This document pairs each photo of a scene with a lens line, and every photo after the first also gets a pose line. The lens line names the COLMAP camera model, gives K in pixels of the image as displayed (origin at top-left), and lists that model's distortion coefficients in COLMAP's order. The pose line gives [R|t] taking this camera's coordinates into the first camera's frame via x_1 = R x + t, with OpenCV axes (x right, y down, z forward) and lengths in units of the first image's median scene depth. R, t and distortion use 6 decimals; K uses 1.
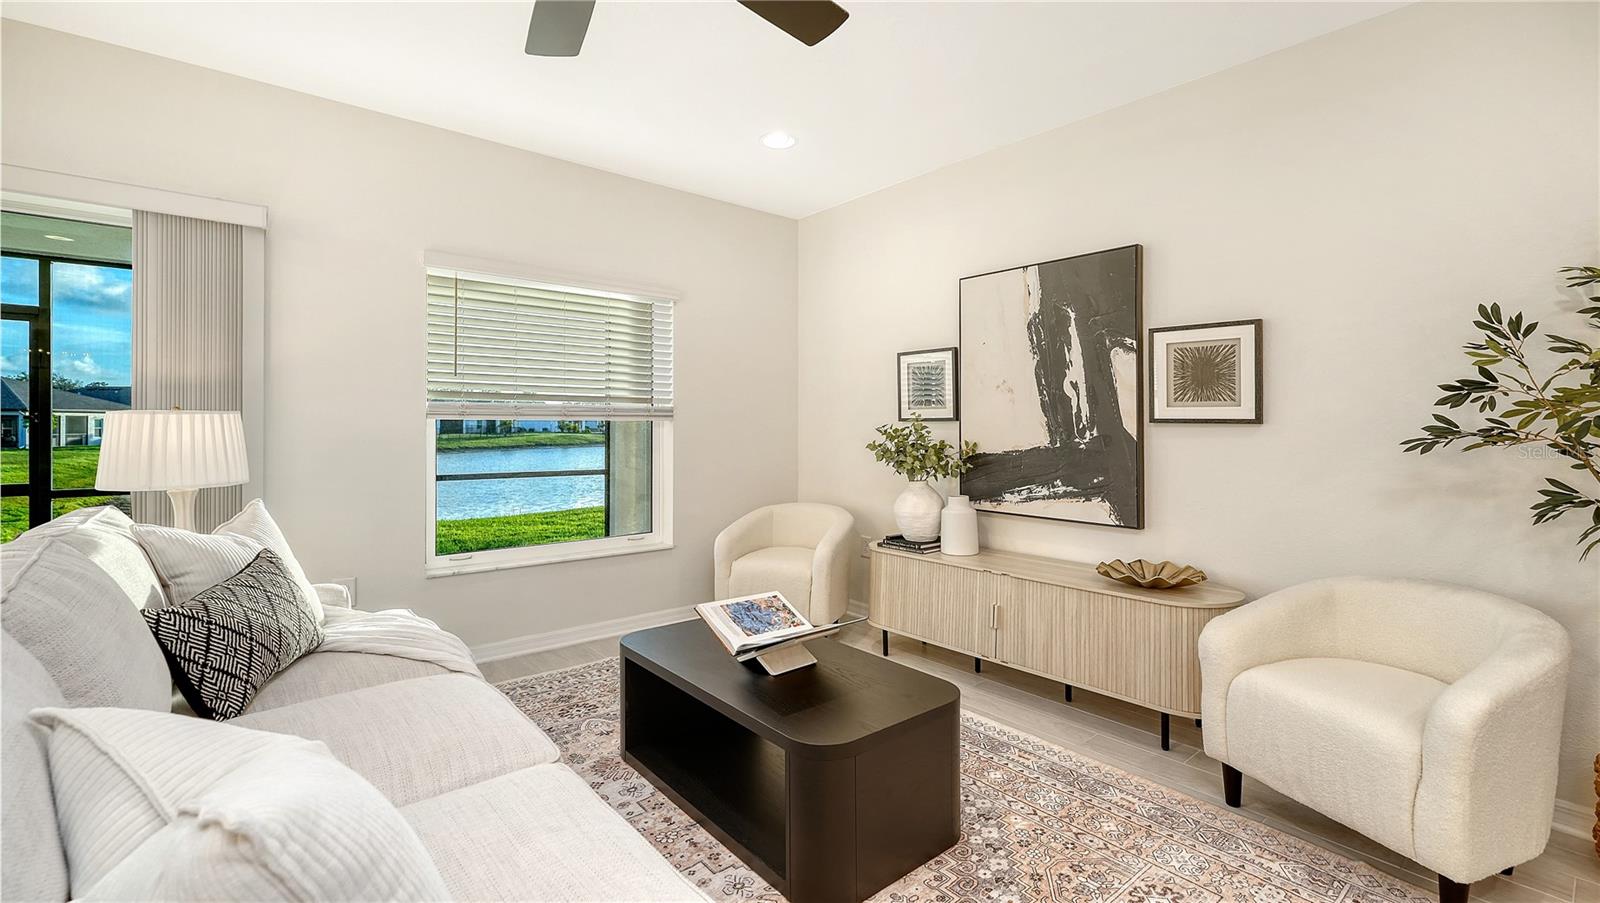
lens RADIAL K [[706.1, 0, 768.1], [0, 706.1, 418.1], [0, 0, 1]] dist [0.007114, -0.000580]
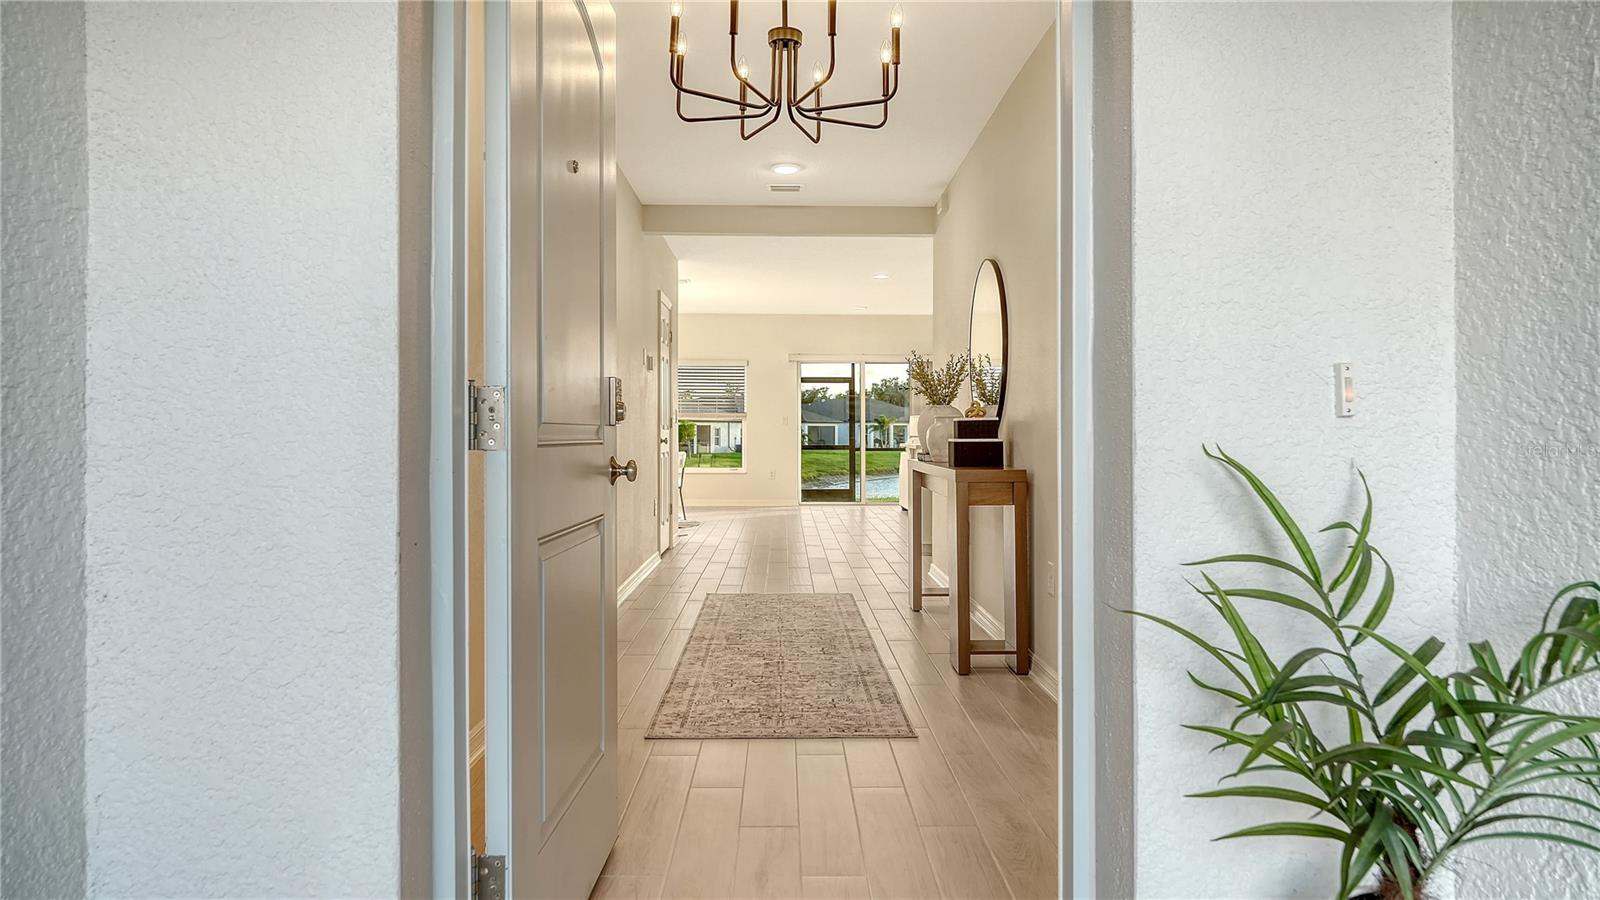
lens RADIAL K [[1031.9, 0, 798.9], [0, 1031.9, 444.6], [0, 0, 1]] dist [-0.000382, -0.000010]
pose [[0.795242, 0.003085, -0.606284, 1.378152], [0.008819, 0.999822, 0.016656, 0.032034], [0.606228, -0.018593, 0.795074, -2.643204]]
